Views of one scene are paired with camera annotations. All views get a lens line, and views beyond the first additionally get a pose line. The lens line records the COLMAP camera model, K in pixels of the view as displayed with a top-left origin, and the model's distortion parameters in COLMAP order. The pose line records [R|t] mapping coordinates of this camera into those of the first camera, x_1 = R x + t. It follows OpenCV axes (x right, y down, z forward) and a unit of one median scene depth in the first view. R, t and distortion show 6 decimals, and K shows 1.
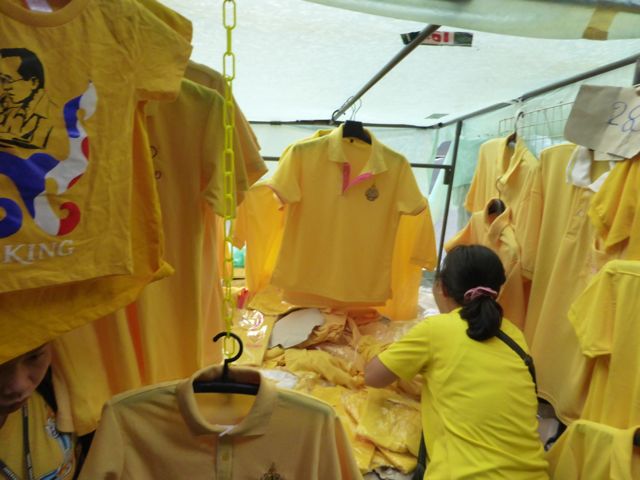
lens RADIAL K [[466.7, 0, 320.0], [0, 466.7, 240.0], [0, 0, 1]] dist [-0.030902, 0.004981]
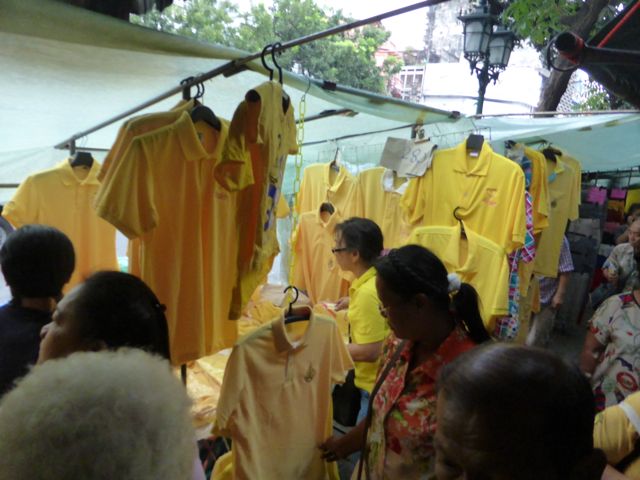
lens RADIAL K [[466.7, 0, 320.0], [0, 466.7, 240.0], [0, 0, 1]] dist [-0.030902, 0.004981]
pose [[0.778418, -0.096586, 0.620271, -0.847390], [0.117556, 0.993041, 0.007103, 0.030421], [-0.616641, 0.067387, 0.784355, -0.269101]]
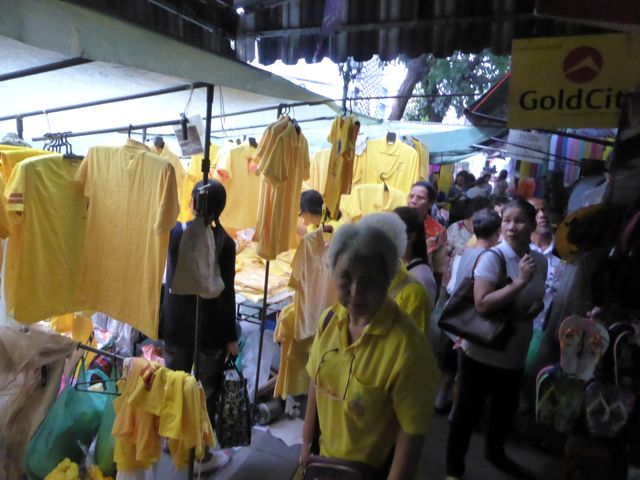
lens RADIAL K [[466.7, 0, 320.0], [0, 466.7, 240.0], [0, 0, 1]] dist [-0.030902, 0.004981]
pose [[0.503789, -0.162976, 0.848313, -2.166981], [0.145838, 0.983991, 0.102433, 0.040343], [-0.851427, 0.072112, 0.519492, -0.436198]]
